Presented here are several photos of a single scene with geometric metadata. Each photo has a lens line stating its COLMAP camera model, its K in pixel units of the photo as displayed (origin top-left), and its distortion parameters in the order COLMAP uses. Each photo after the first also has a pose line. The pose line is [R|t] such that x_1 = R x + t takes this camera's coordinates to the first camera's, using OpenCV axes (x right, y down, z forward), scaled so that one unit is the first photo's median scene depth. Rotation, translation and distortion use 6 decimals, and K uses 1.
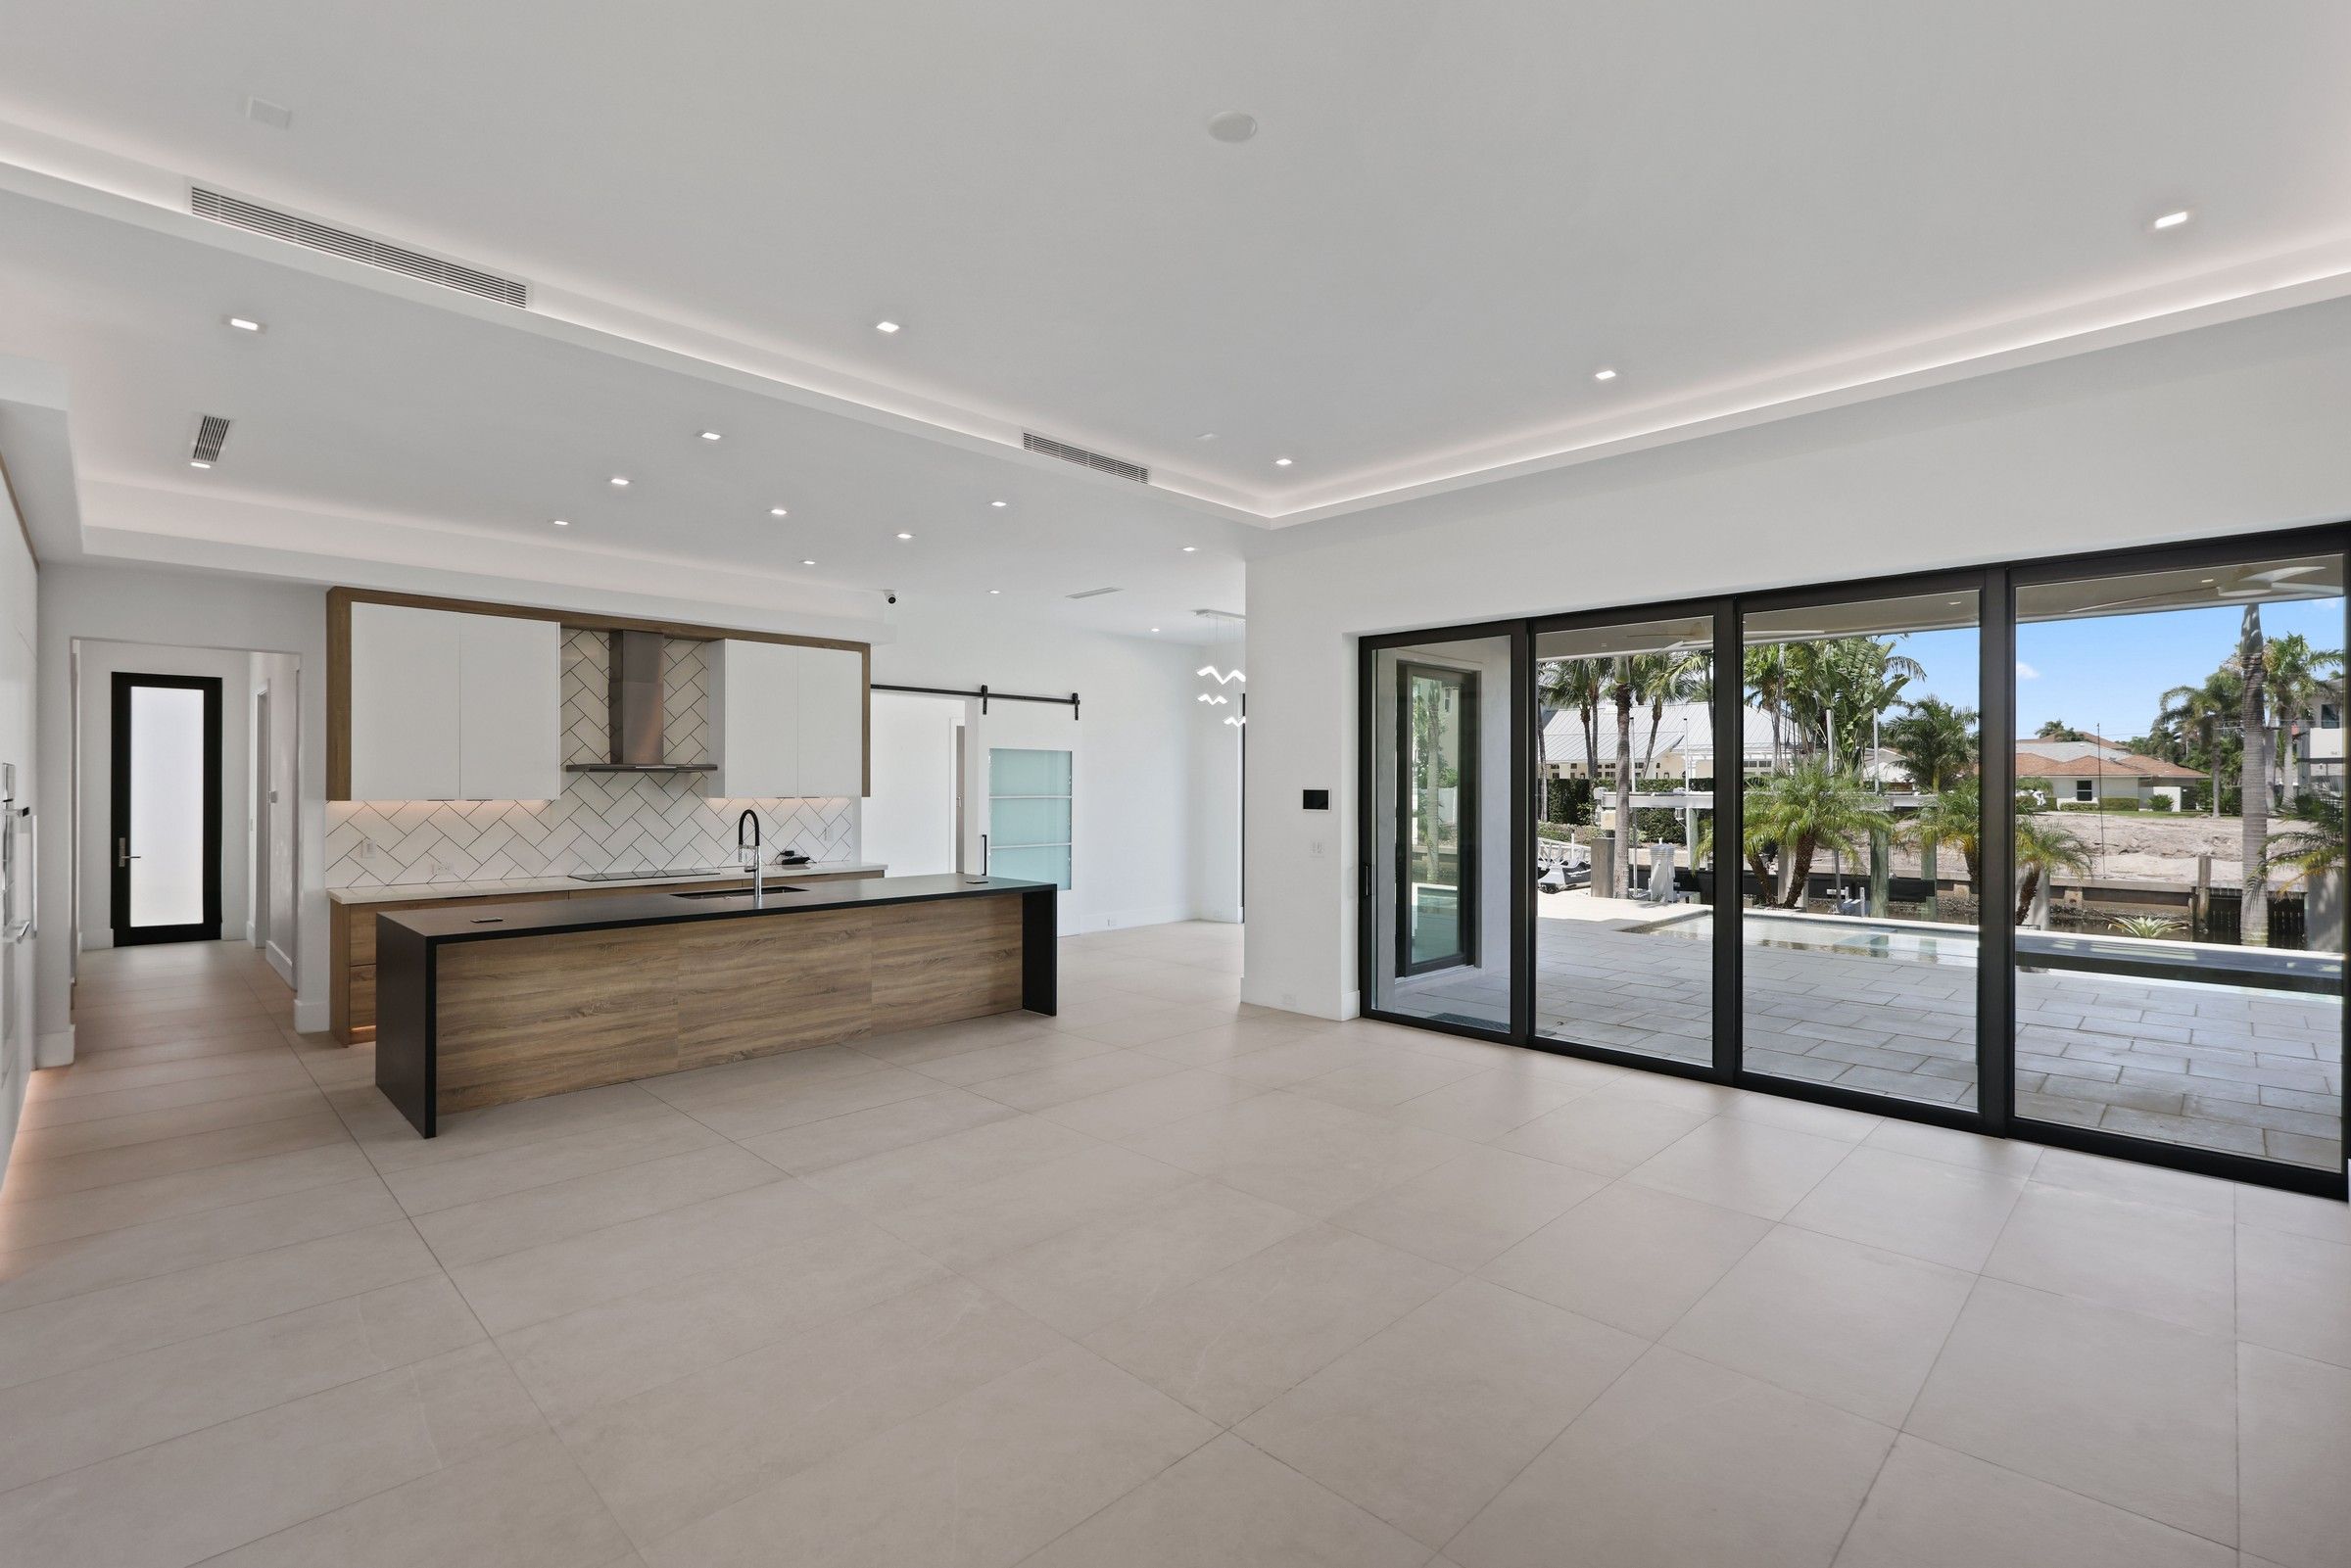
lens RADIAL K [[1065.8, 0, 1175.5], [0, 1065.8, 784.0], [0, 0, 1]] dist [0.004020, 0.000073]
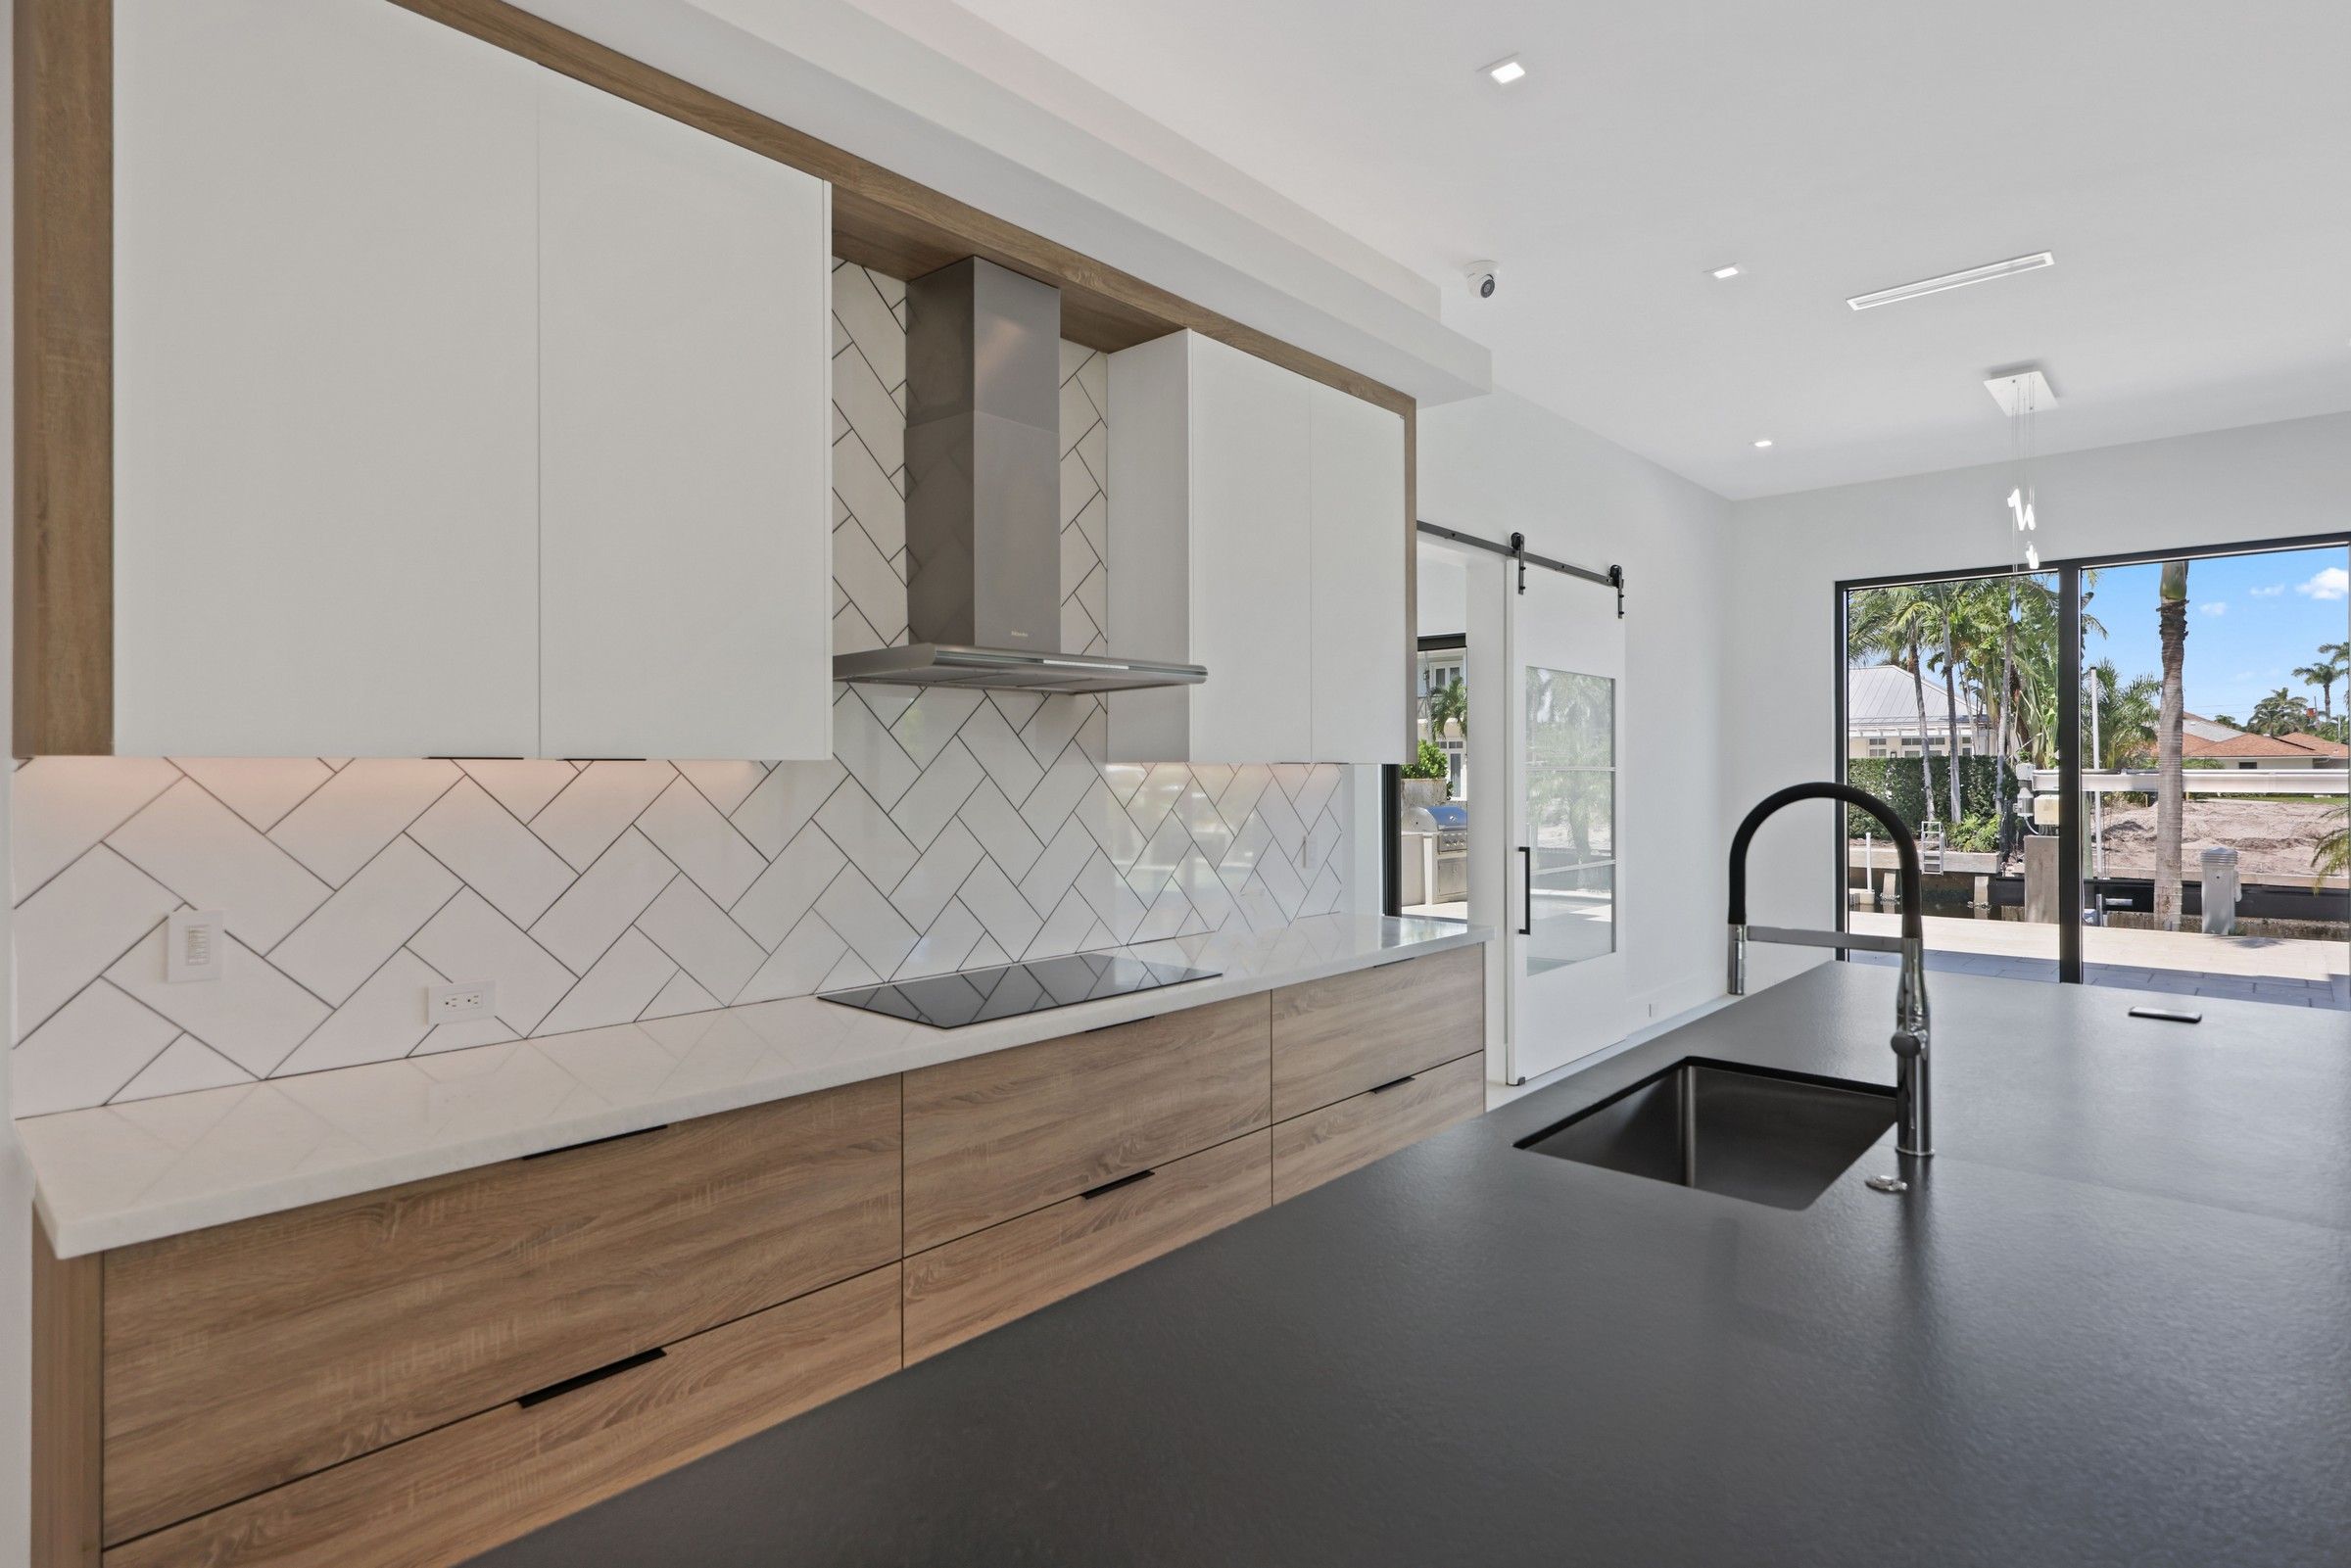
lens RADIAL K [[1197.8, 0, 1174.1], [0, 1197.8, 768.0], [0, 0, 1]] dist [0.004777, 0.000720]
pose [[0.998851, -0.002860, 0.047847, -0.471401], [0.003030, 0.999989, -0.003494, 0.018168], [-0.047836, 0.003635, 0.998849, 0.620544]]
